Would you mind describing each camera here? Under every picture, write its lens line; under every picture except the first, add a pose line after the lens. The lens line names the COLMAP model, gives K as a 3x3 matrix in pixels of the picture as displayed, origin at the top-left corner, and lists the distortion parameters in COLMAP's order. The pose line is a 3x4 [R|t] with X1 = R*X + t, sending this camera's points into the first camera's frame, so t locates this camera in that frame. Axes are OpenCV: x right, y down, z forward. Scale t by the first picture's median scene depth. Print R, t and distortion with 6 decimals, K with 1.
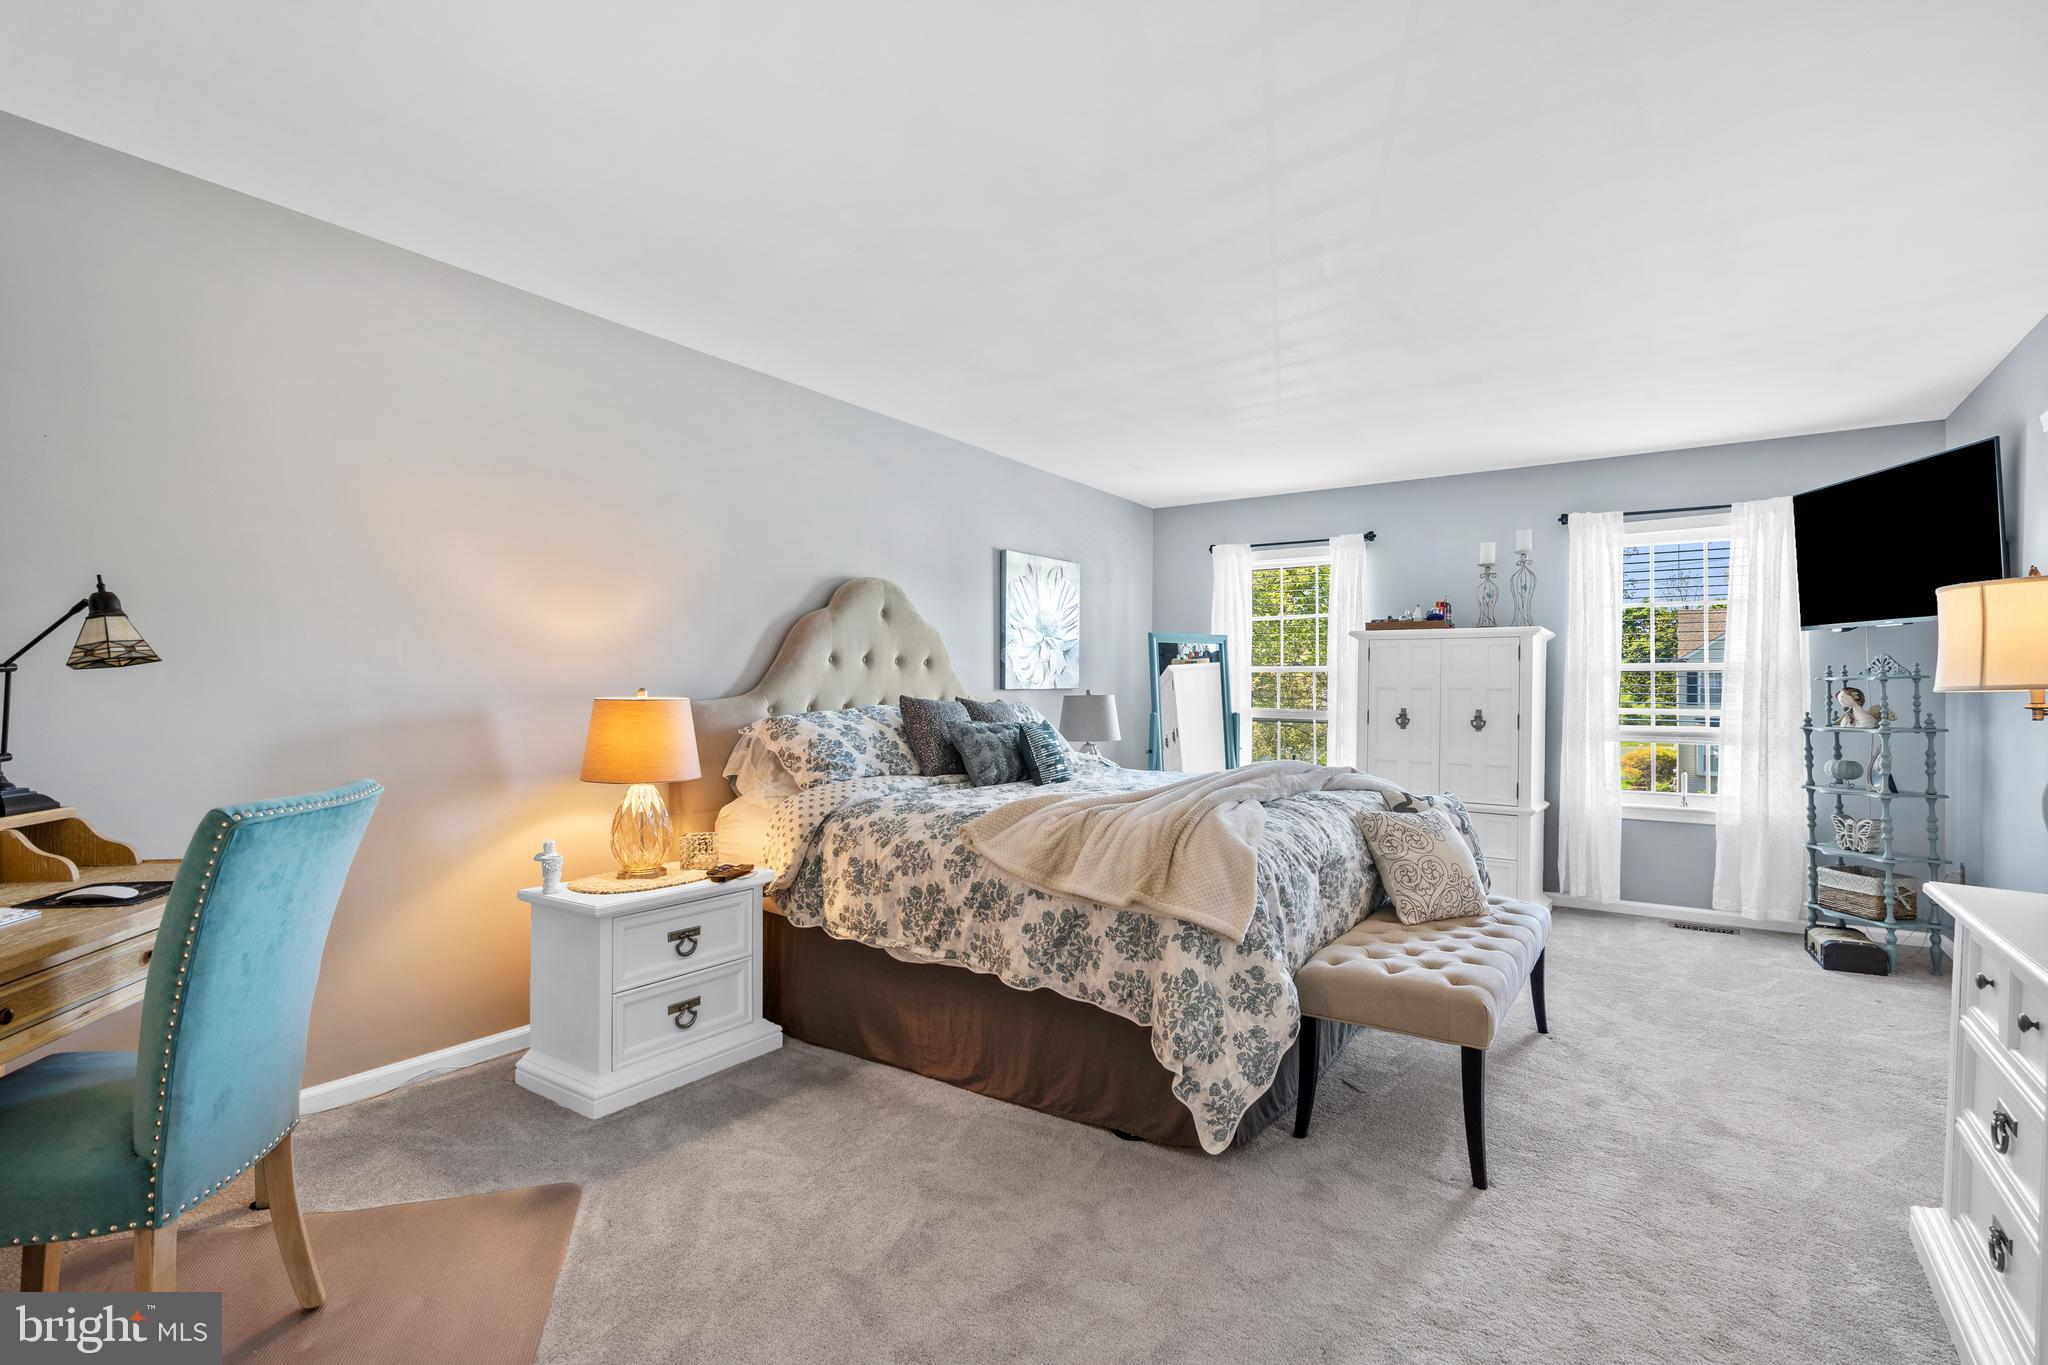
lens RADIAL K [[926.2, 0, 1023.1], [0, 926.2, 737.4], [0, 0, 1]] dist [-0.002683, 0.006194]
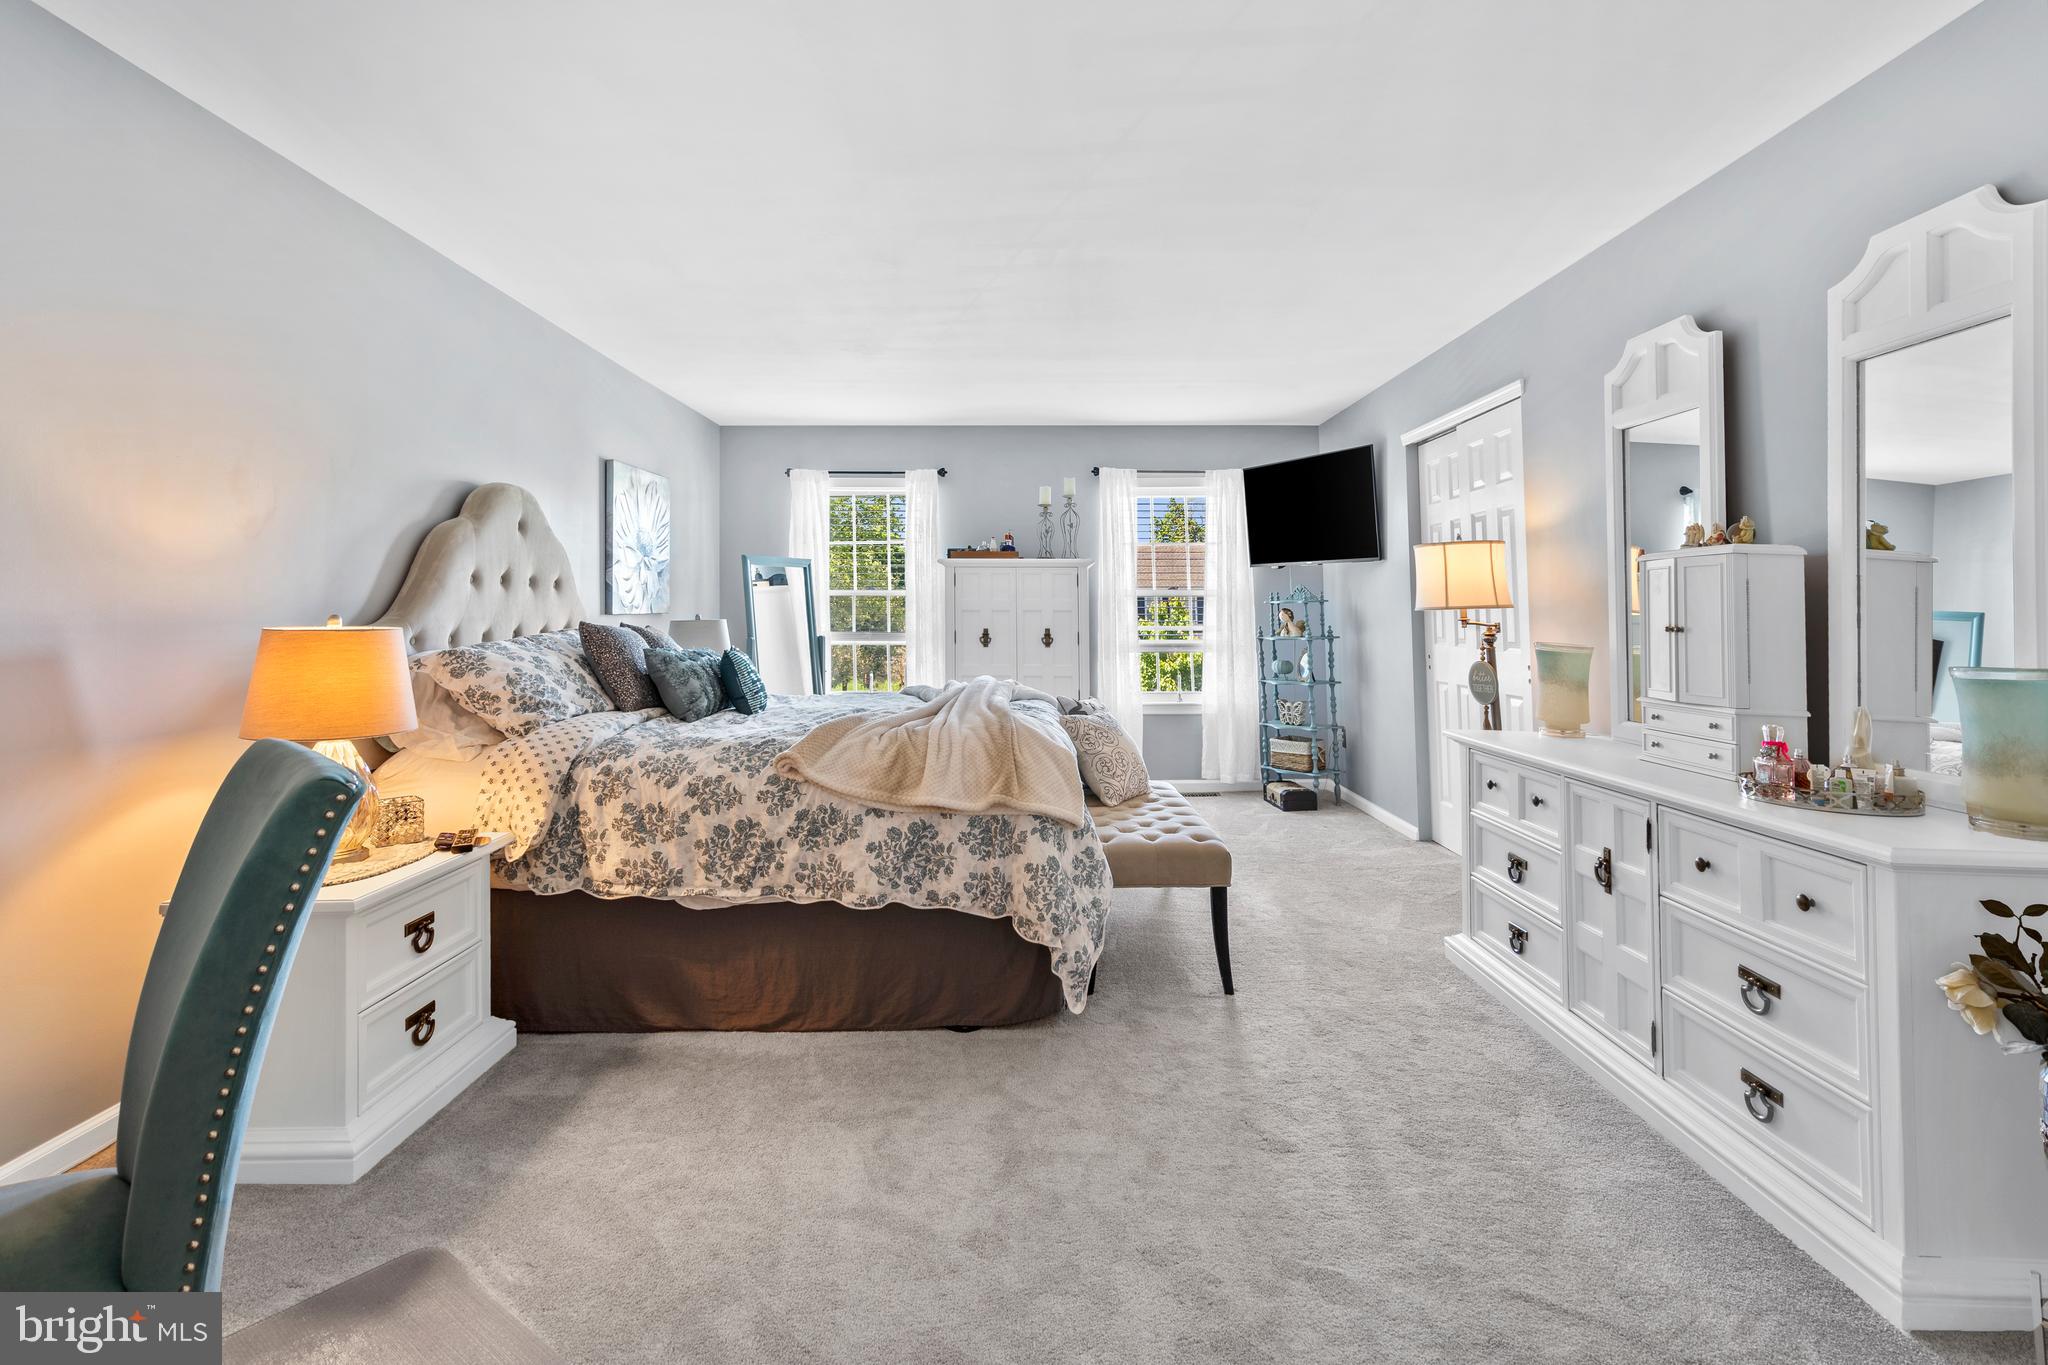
lens RADIAL K [[987.5, 0, 983.3], [0, 987.5, 627.6], [0, 0, 1]] dist [-0.010455, 0.019848]
pose [[0.831155, -0.015027, 0.555838, -0.428934], [0.036157, 0.998980, -0.027059, -0.000960], [-0.554865, 0.042588, 0.830850, 0.018748]]
